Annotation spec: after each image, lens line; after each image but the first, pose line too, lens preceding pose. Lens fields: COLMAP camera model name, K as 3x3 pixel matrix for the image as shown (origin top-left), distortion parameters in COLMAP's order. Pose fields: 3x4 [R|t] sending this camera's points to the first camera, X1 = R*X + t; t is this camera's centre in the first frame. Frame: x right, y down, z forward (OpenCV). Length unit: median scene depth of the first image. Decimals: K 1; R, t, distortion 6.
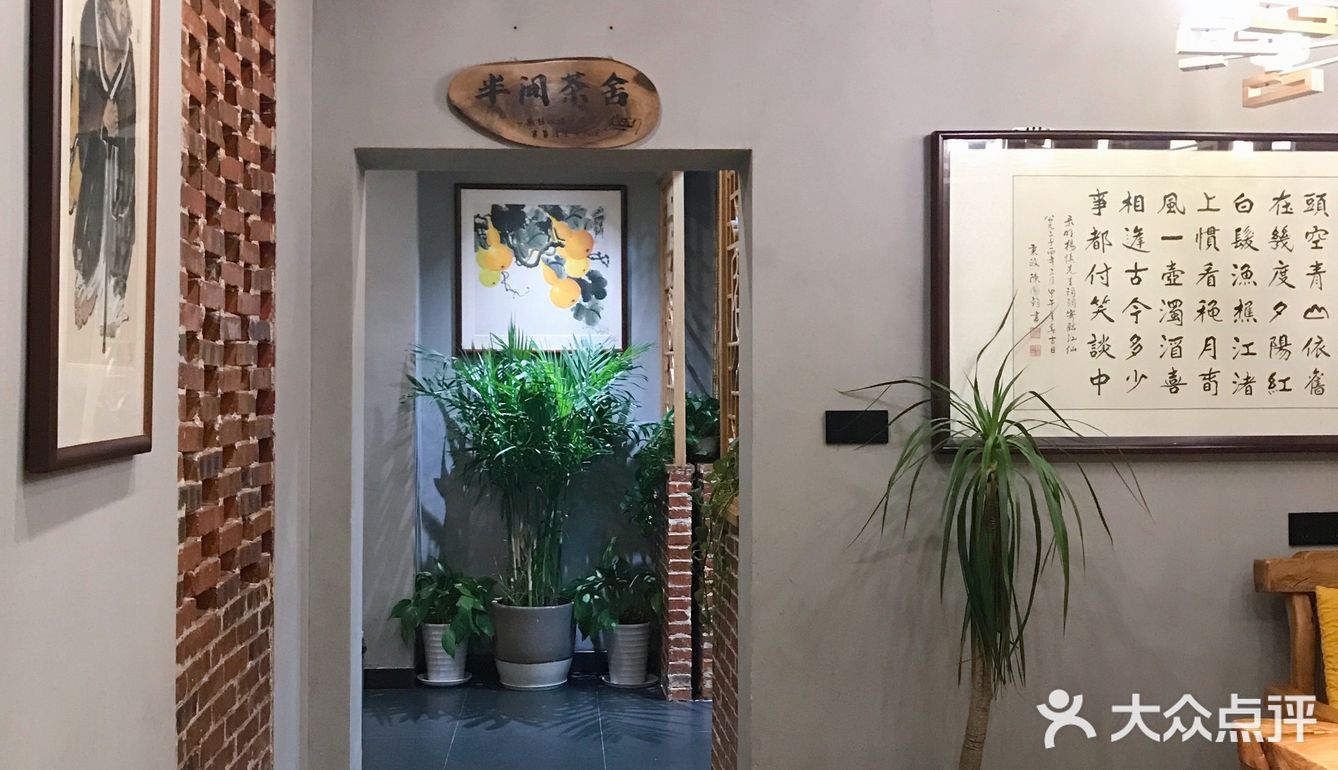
lens RADIAL K [[1371.5, 0, 669.0], [0, 1371.5, 385.0], [0, 0, 1]] dist [0.068372, -0.315601]
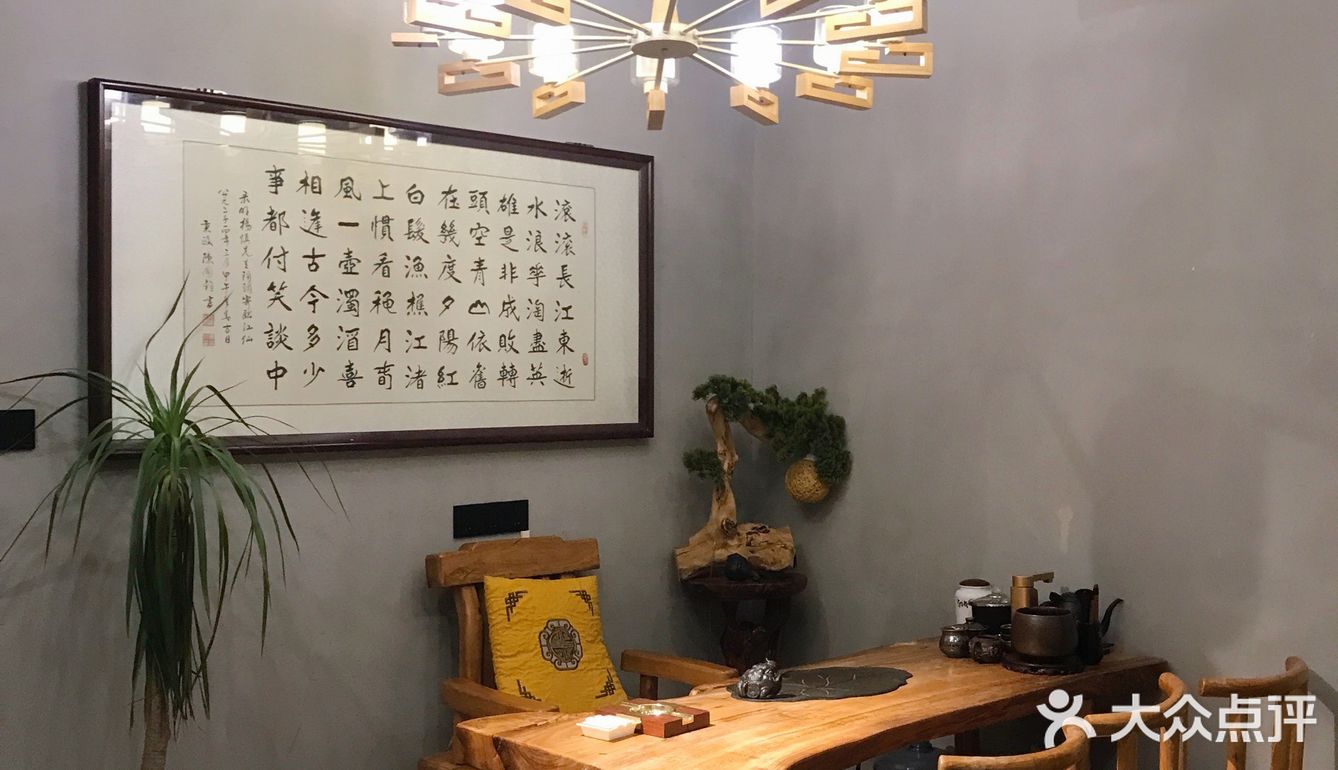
lens RADIAL K [[1371.5, 0, 669.0], [0, 1371.5, 385.0], [0, 0, 1]] dist [0.068372, -0.315601]
pose [[0.765203, -0.002568, 0.643784, -0.078316], [0.003787, 0.999993, -0.000512, 0.005713], [-0.643778, 0.002830, 0.765207, 0.128317]]
